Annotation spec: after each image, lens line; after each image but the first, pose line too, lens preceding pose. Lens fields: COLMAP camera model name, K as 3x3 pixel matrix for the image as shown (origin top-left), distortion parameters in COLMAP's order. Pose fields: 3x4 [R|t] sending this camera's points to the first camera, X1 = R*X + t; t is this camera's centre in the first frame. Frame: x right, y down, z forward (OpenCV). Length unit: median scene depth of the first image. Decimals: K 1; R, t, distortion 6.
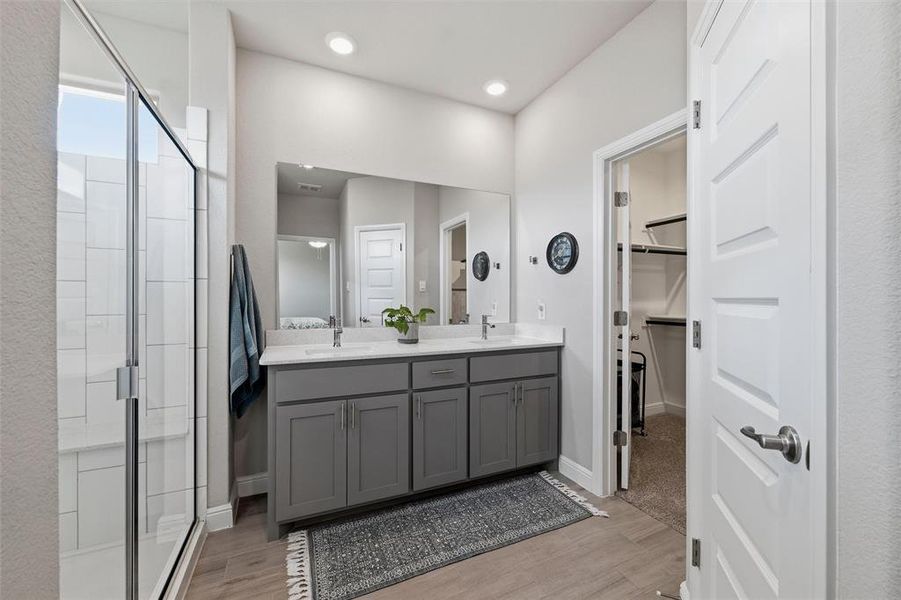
lens RADIAL K [[357.0, 0, 449.4], [0, 357.0, 297.1], [0, 0, 1]] dist [-0.000123, -0.000060]
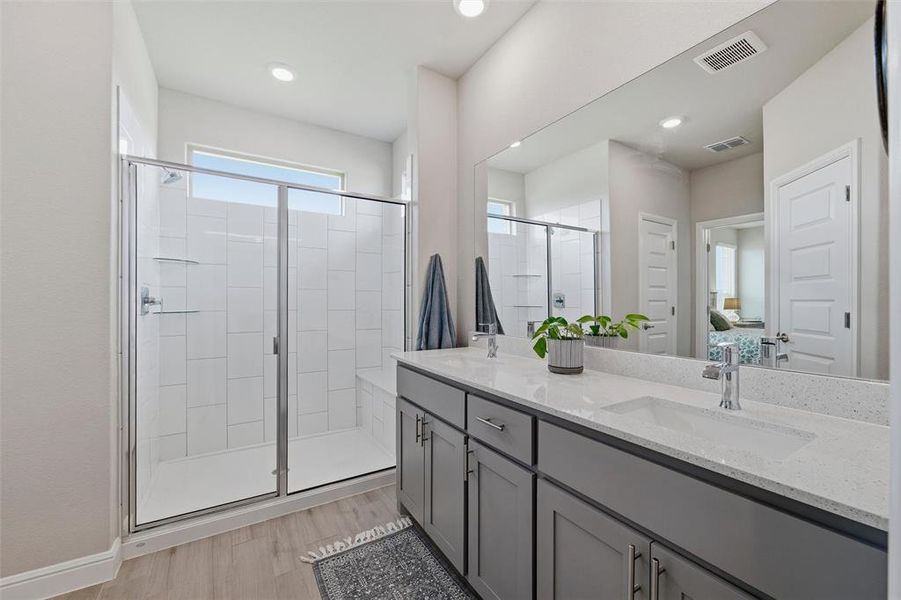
lens RADIAL K [[357.0, 0, 449.7], [0, 357.0, 300.4], [0, 0, 1]] dist [-0.000123, -0.000060]
pose [[0.134022, -0.000955, -0.990978, 0.636146], [-0.000141, 1.000000, -0.000983, 0.008272], [0.990978, 0.000272, 0.134022, 0.972235]]
